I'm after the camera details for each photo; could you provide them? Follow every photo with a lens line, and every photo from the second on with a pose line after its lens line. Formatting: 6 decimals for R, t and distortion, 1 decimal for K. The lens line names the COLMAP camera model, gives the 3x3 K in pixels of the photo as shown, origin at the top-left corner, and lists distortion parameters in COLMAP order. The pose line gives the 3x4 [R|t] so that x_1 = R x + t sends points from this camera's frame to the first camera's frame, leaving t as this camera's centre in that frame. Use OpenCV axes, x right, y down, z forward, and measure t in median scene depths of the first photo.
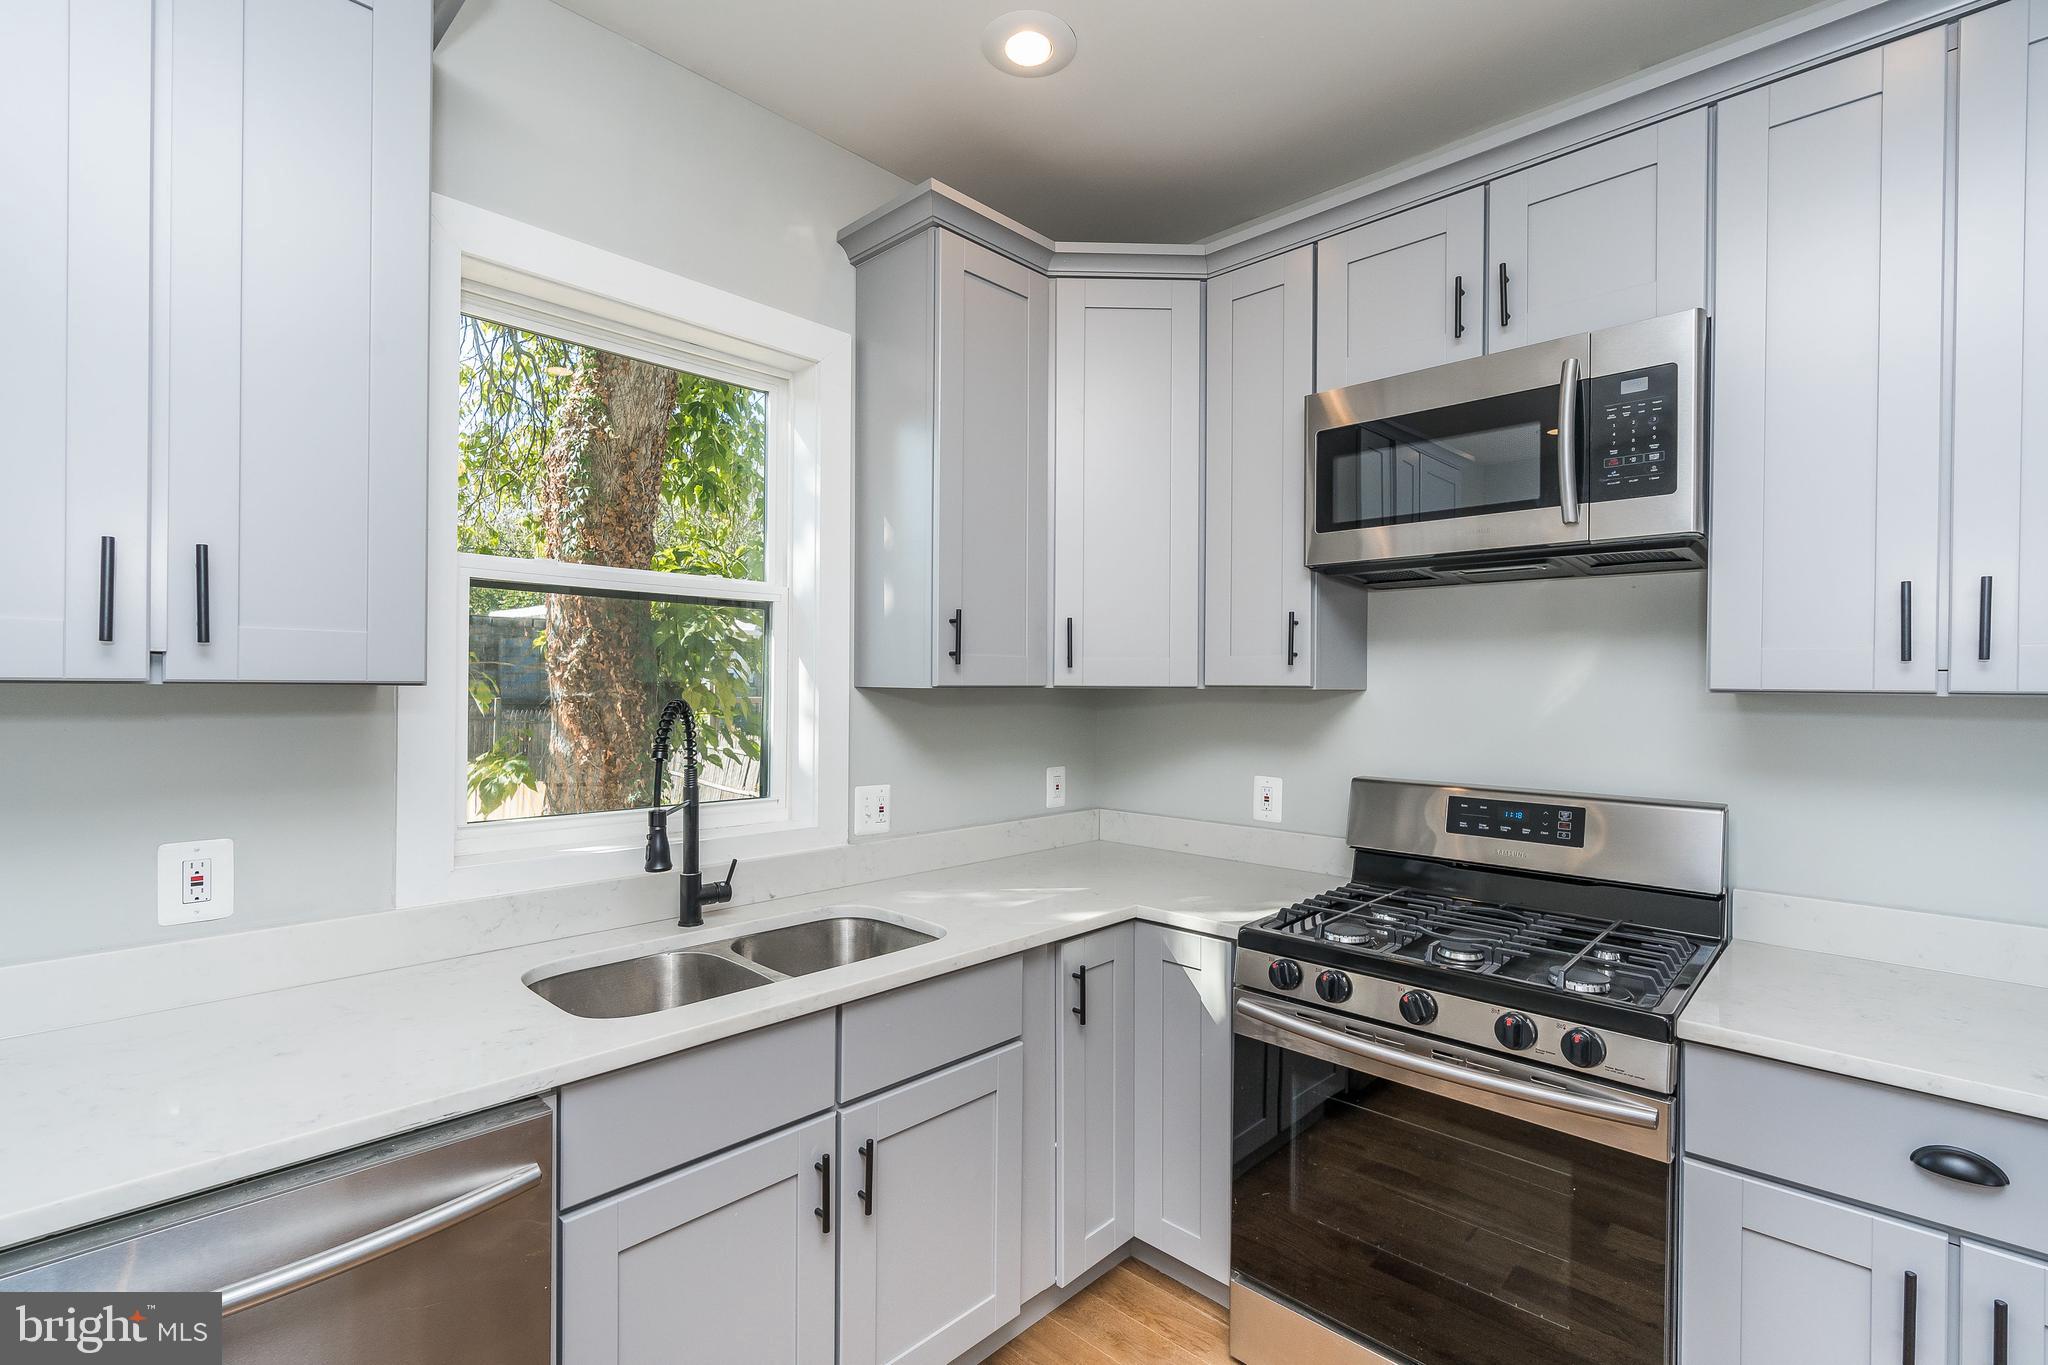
lens RADIAL K [[927.2, 0, 1009.0], [0, 927.2, 685.7], [0, 0, 1]] dist [-0.008524, 0.003159]
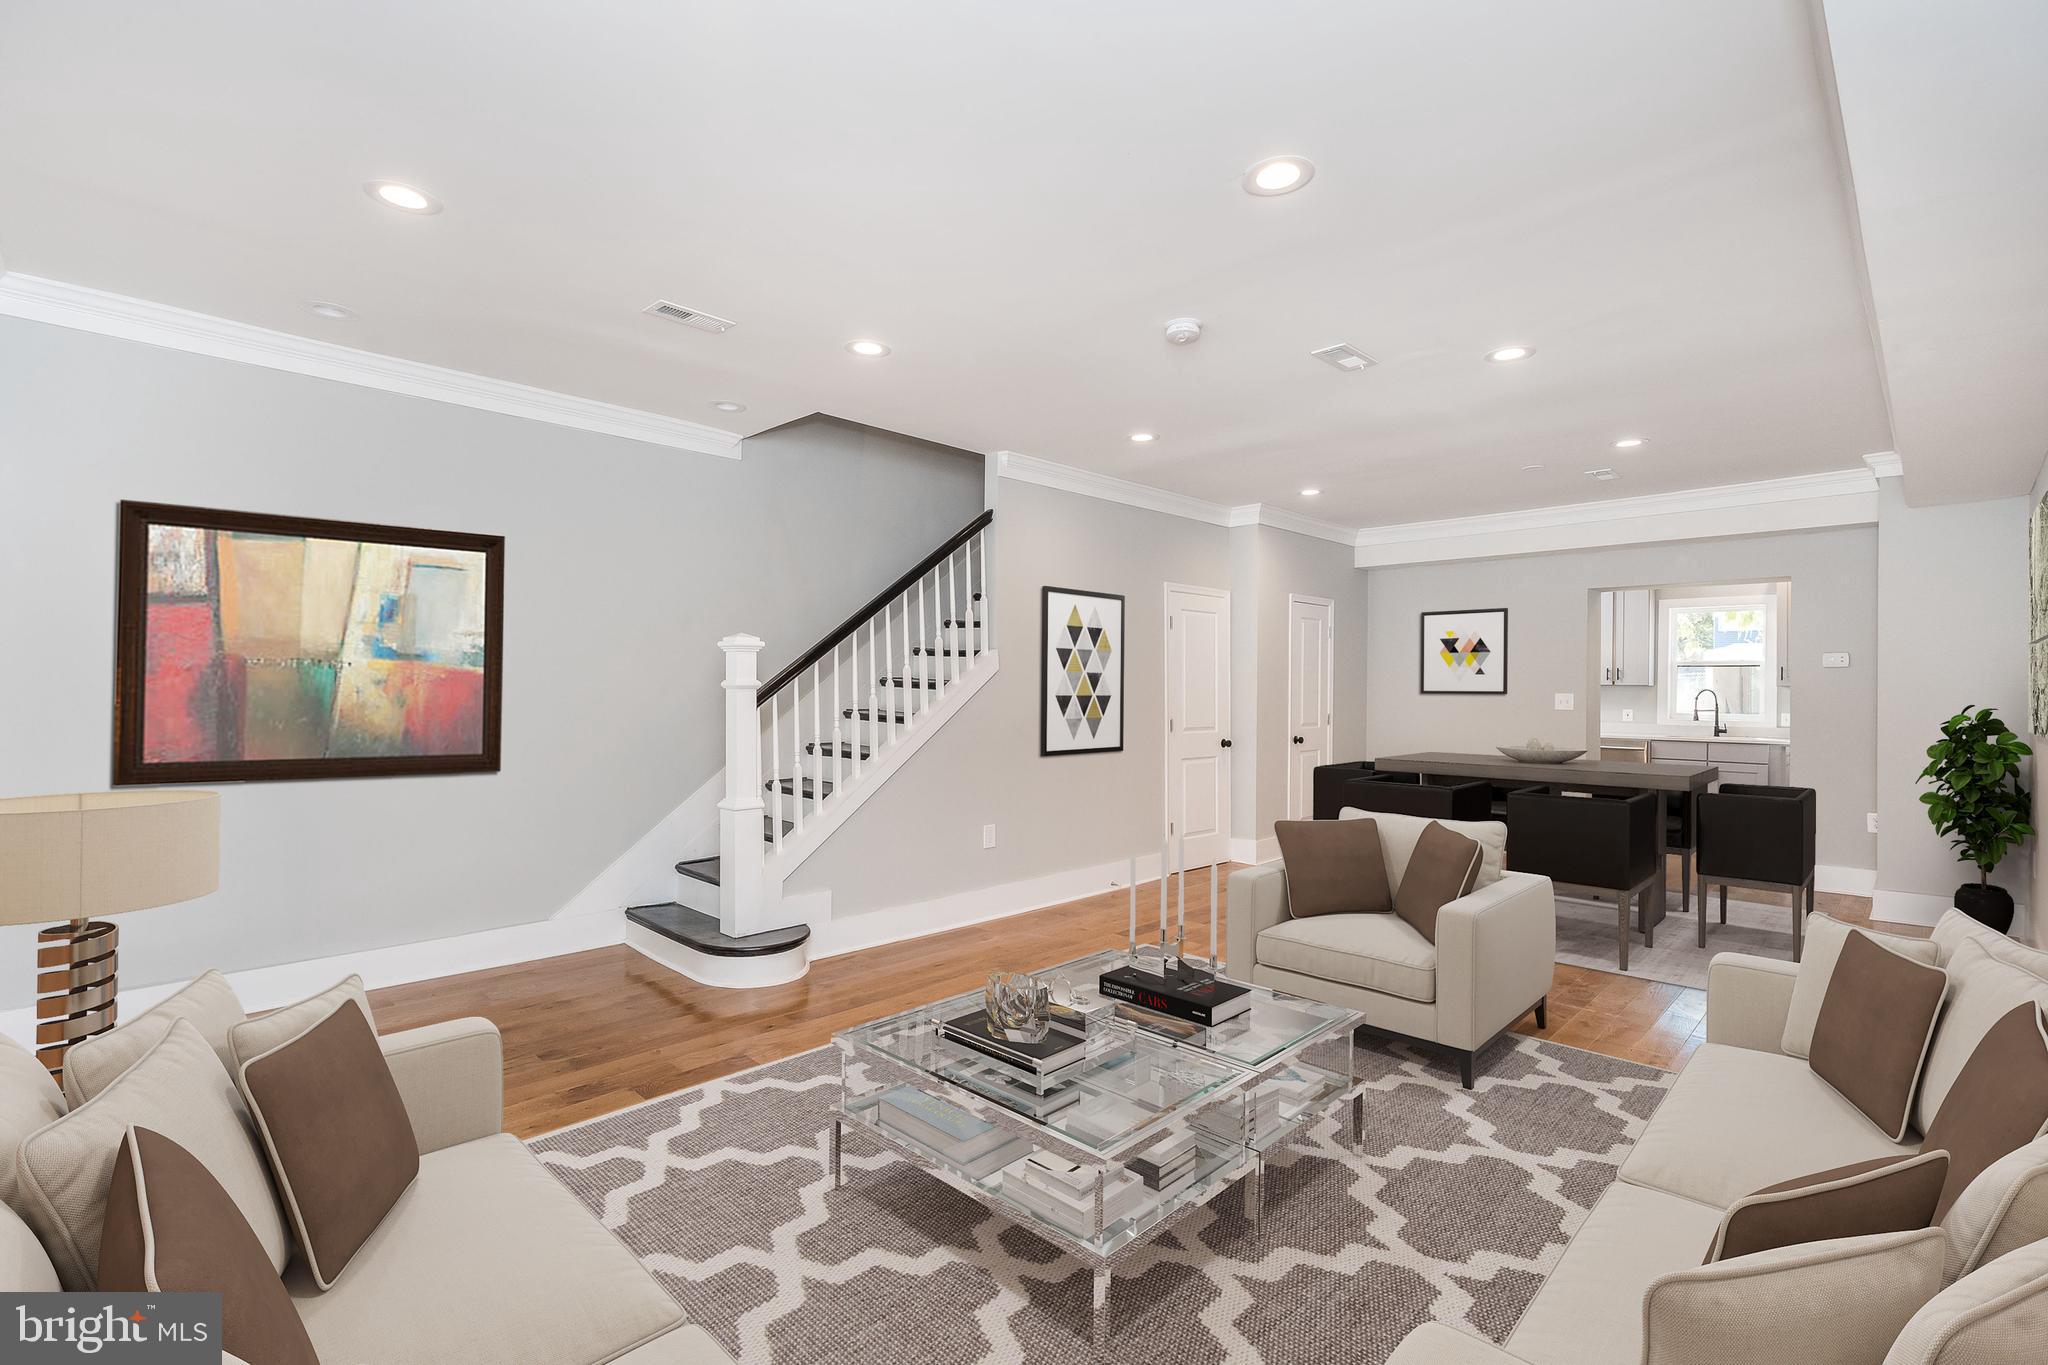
lens RADIAL K [[927.2, 0, 1018.7], [0, 927.2, 684.6], [0, 0, 1]] dist [-0.008524, 0.003159]
pose [[-0.004581, -0.002291, -0.999987, 4.729388], [-0.005917, 0.999980, -0.002264, 0.022806], [0.999972, 0.005907, -0.004594, -2.746438]]
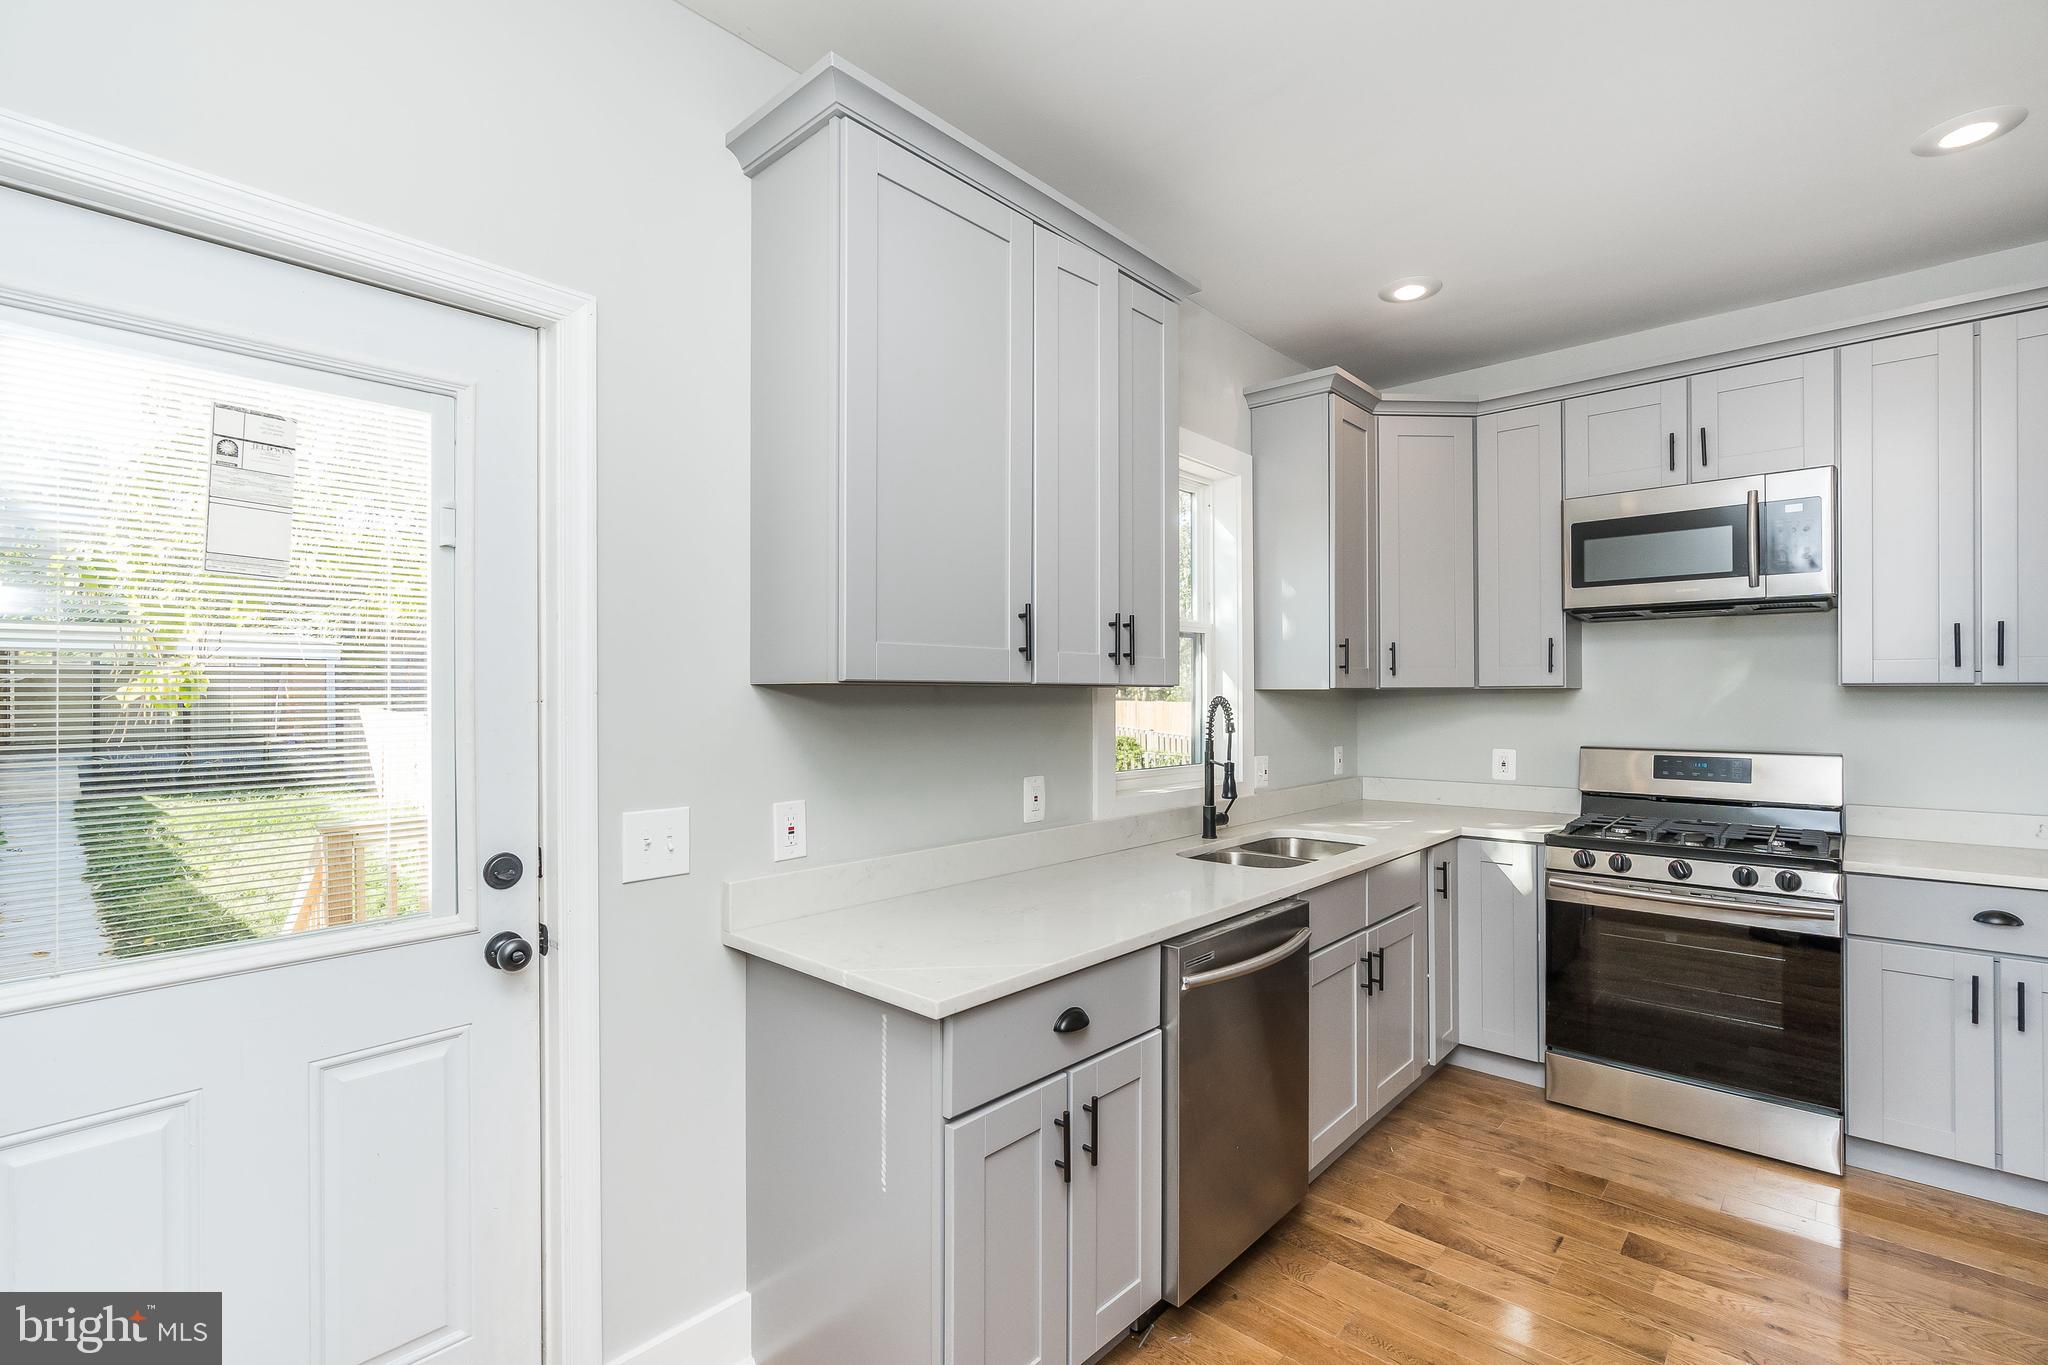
lens RADIAL K [[927.2, 0, 1012.1], [0, 927.2, 689.9], [0, 0, 1]] dist [-0.008524, 0.003159]
pose [[0.999572, -0.010651, 0.027254, -0.776911], [0.010856, 0.999914, -0.007374, 0.010753], [-0.027173, 0.007666, 0.999601, -0.634364]]
